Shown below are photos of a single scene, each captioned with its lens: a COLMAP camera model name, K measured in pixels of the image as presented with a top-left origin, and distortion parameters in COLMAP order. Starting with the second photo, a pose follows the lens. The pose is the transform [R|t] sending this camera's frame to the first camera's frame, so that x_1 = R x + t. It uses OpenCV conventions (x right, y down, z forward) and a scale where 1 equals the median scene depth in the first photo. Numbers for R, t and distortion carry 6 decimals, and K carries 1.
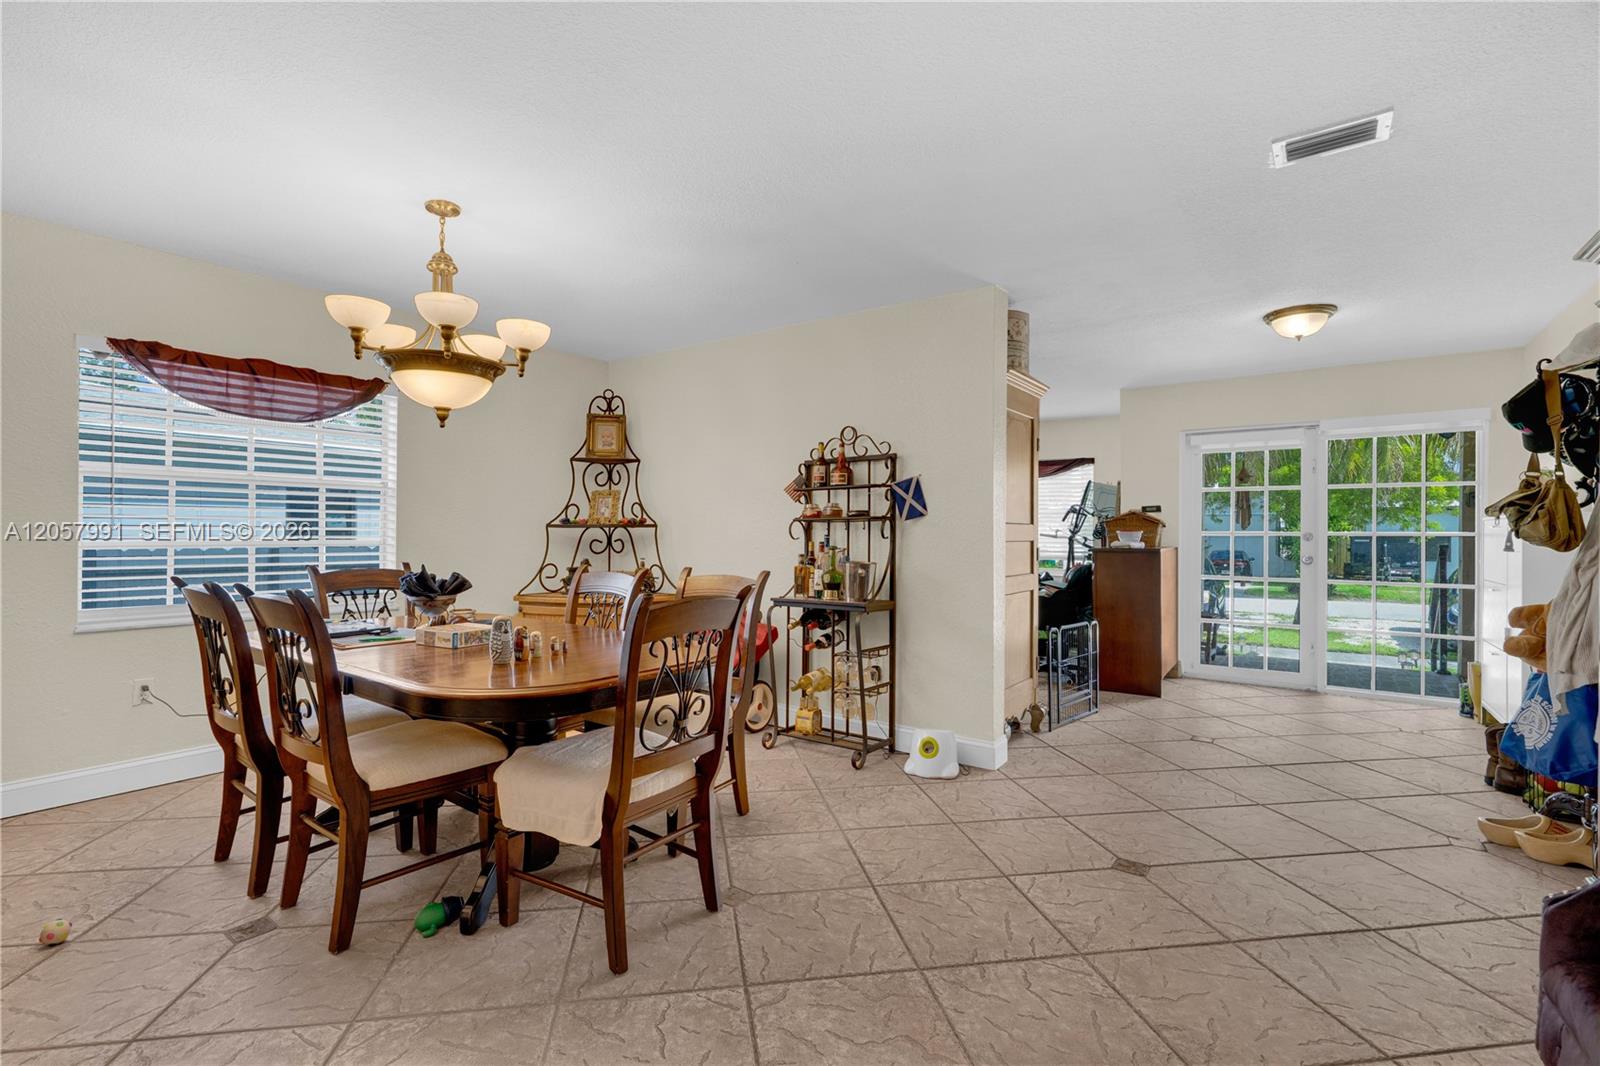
lens RADIAL K [[727.0, 0, 787.7], [0, 727.0, 535.8], [0, 0, 1]] dist [-0.002136, -0.000217]
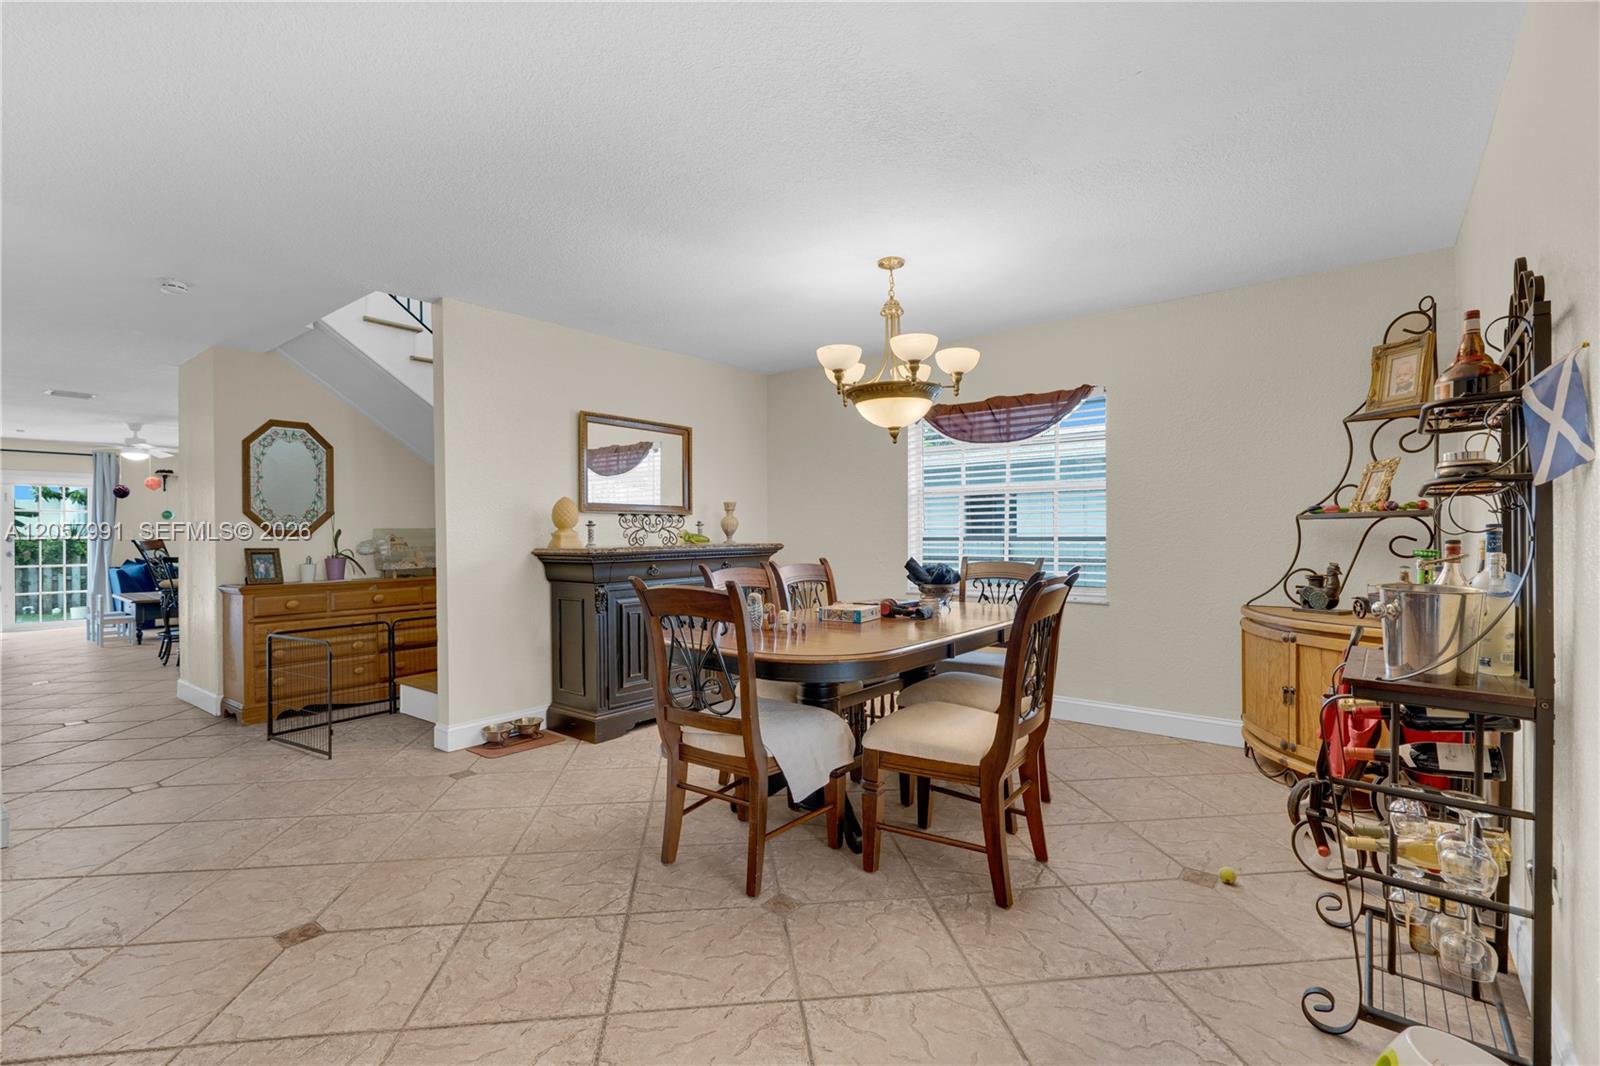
lens RADIAL K [[727.0, 0, 787.7], [0, 727.0, 535.8], [0, 0, 1]] dist [-0.002136, -0.000217]
pose [[-0.043794, -0.001414, -0.999040, 0.584450], [0.006214, 0.999979, -0.001687, 0.003957], [0.999021, -0.006282, -0.043784, 0.691302]]
